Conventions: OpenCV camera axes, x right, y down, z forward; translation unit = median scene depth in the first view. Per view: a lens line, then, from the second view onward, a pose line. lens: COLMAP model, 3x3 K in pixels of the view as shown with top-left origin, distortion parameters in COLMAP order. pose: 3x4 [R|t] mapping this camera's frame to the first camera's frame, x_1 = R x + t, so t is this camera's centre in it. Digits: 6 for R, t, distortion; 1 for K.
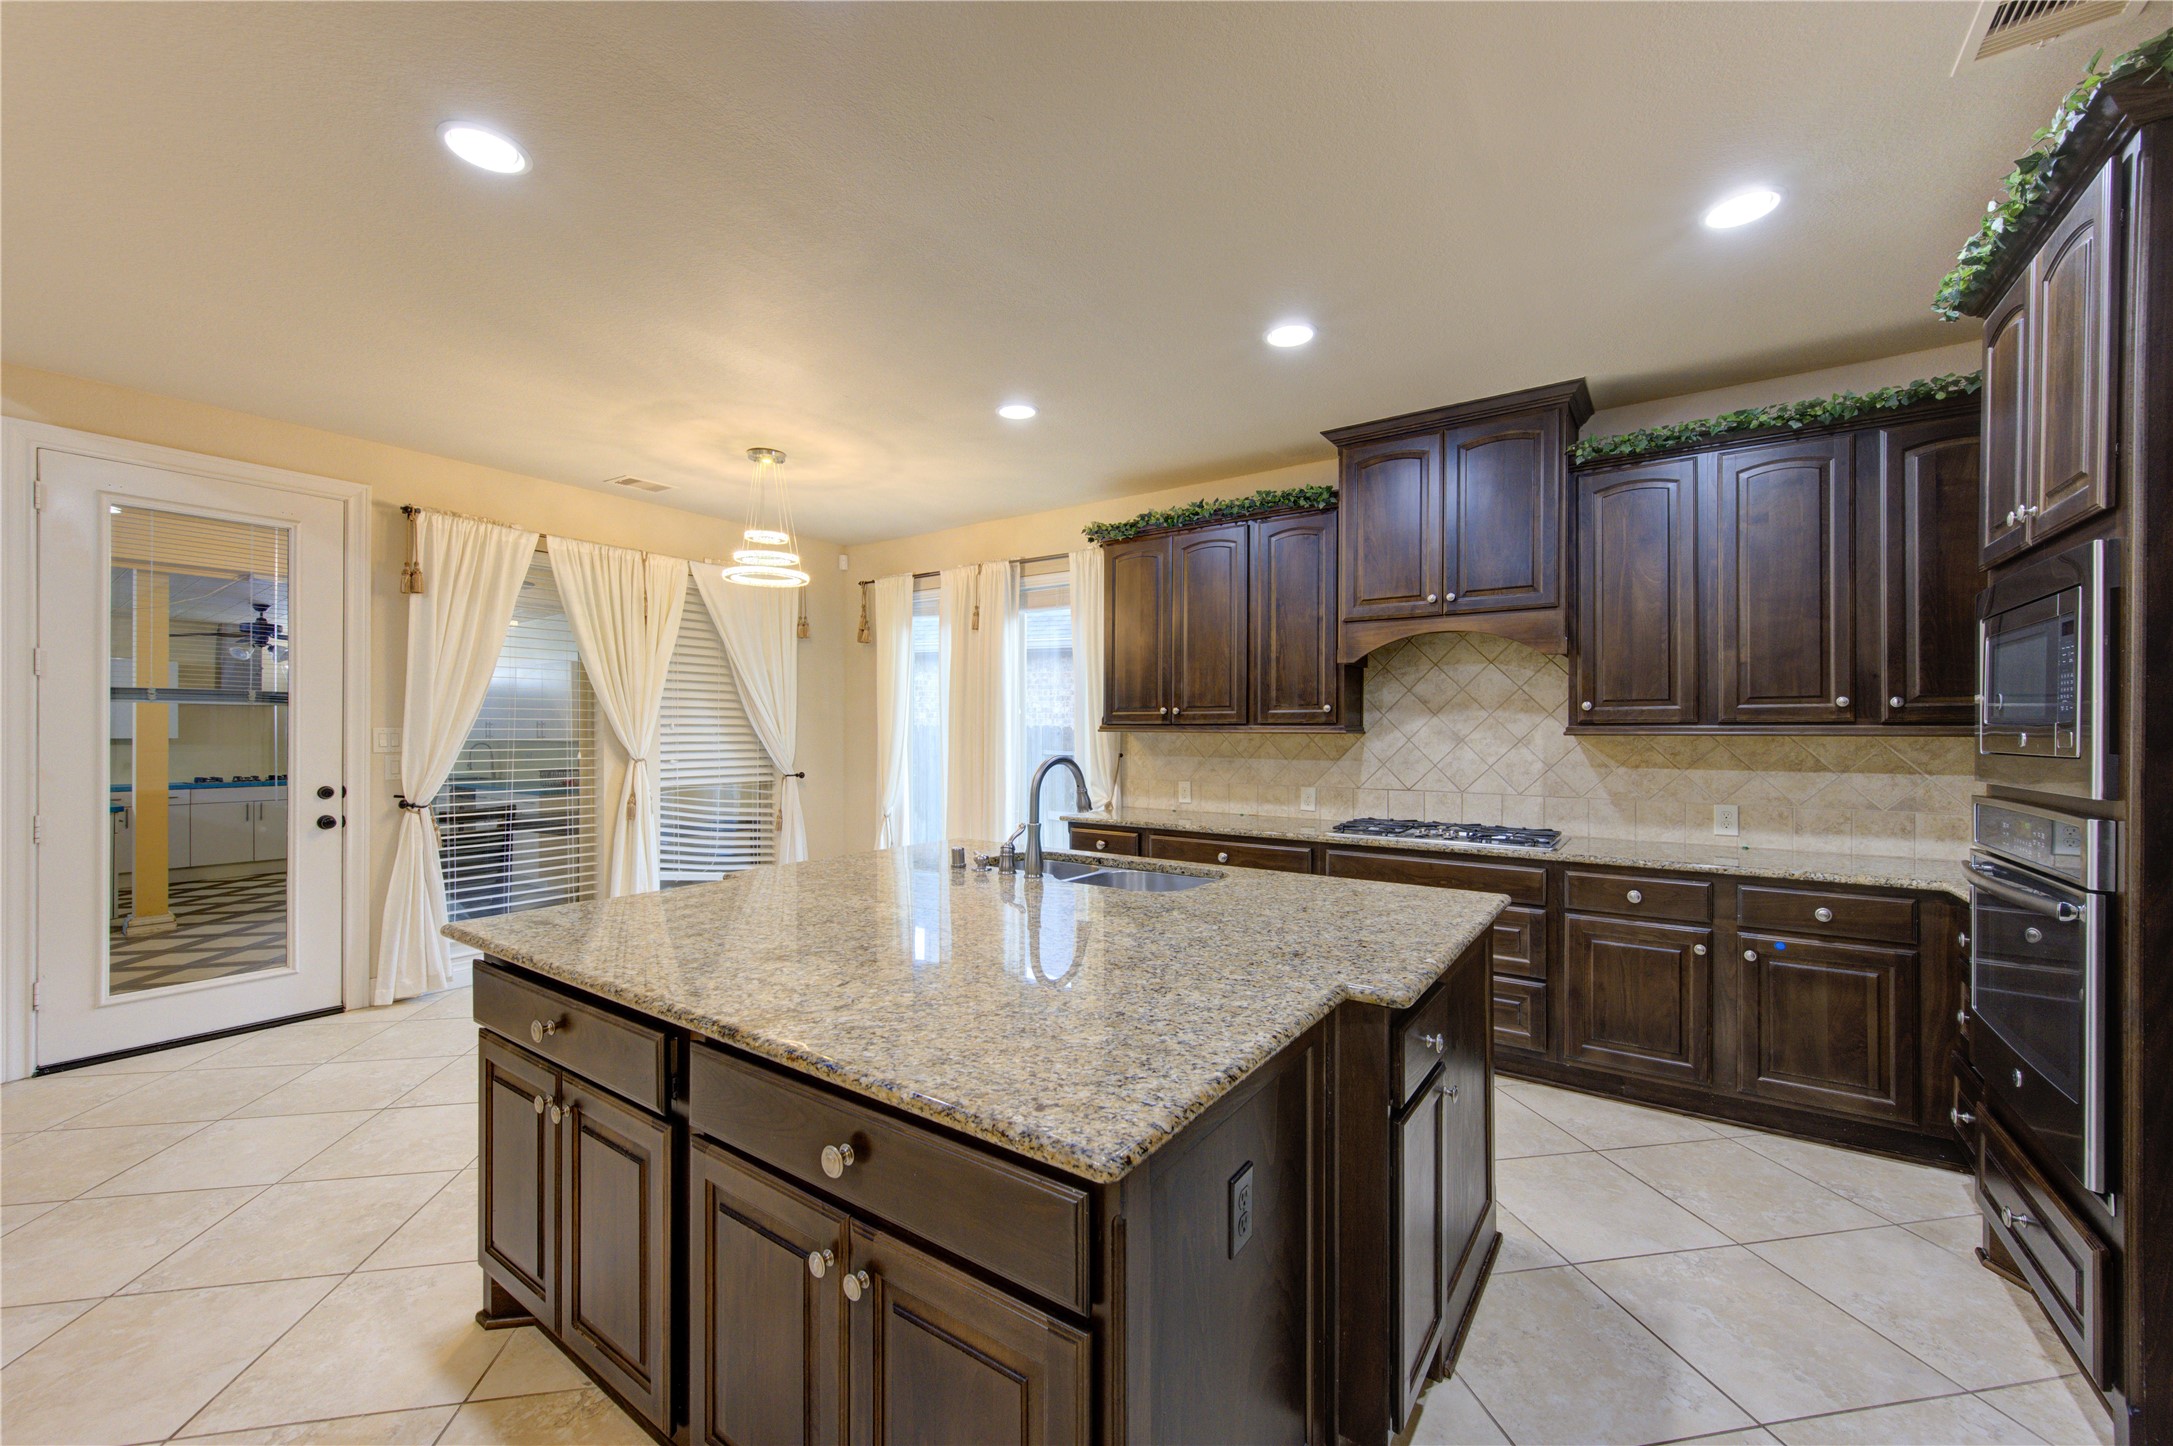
lens RADIAL K [[865.6, 0, 1083.6], [0, 865.6, 732.6], [0, 0, 1]] dist [0.000724, -0.000076]
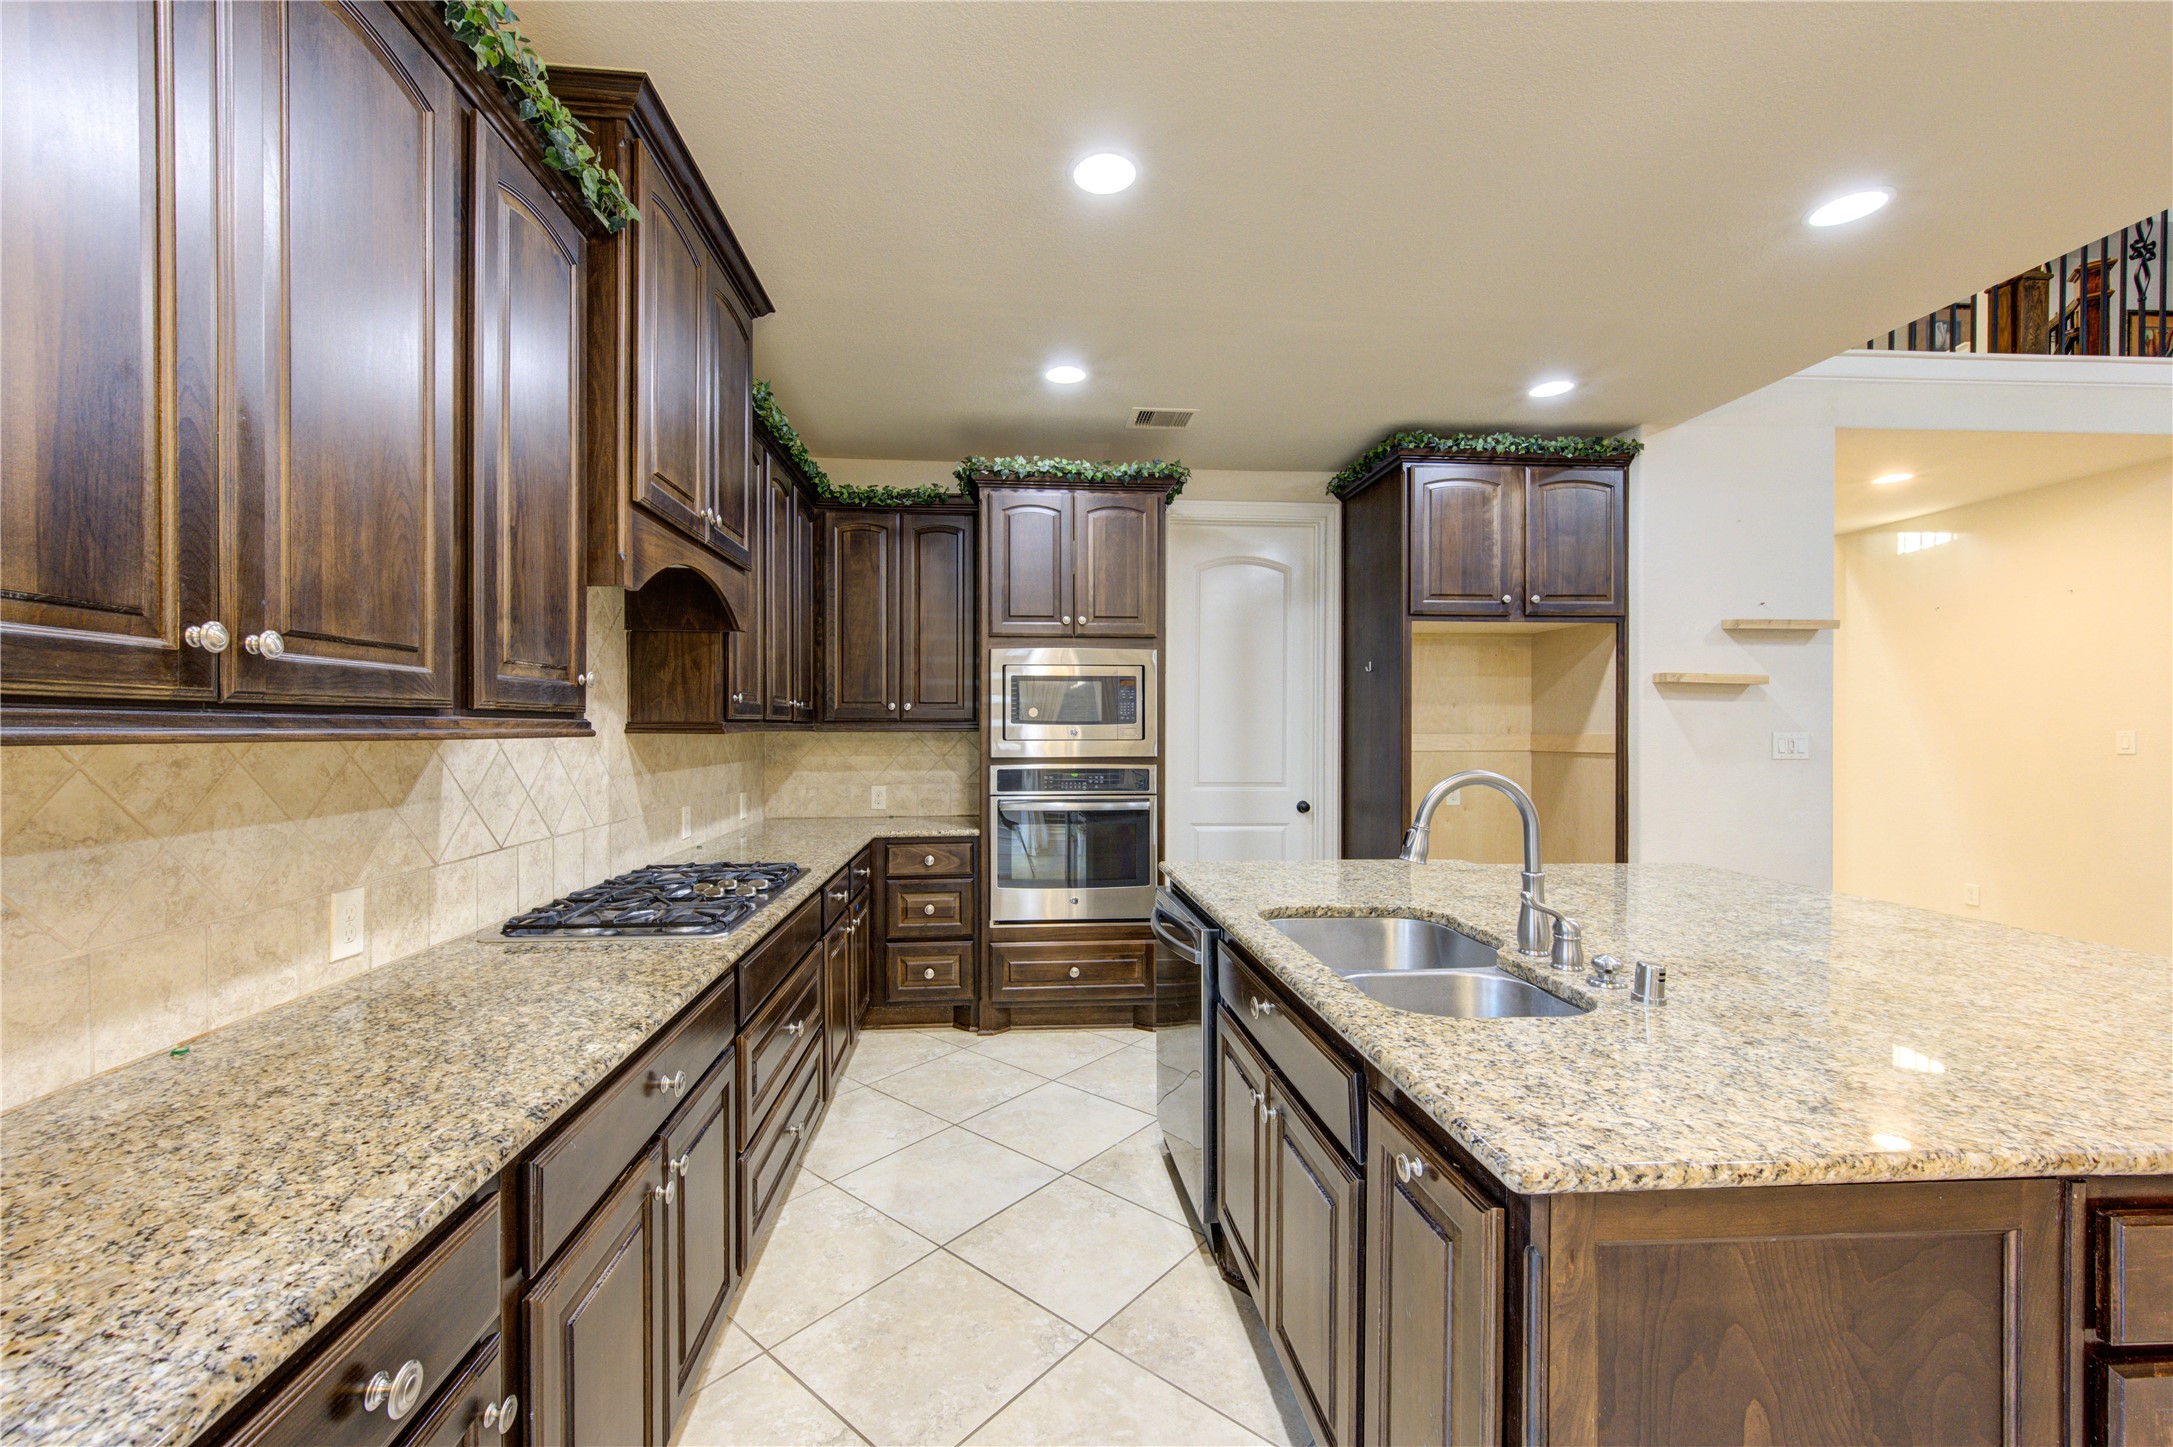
lens RADIAL K [[849.5, 0, 1083.3], [0, 849.5, 727.4], [0, 0, 1]] dist [0.001611, -0.000410]
pose [[-0.641588, -0.004639, 0.767036, -0.197084], [-0.003740, 0.999989, 0.002920, -0.005322], [-0.767040, -0.000995, -0.641598, 0.992963]]
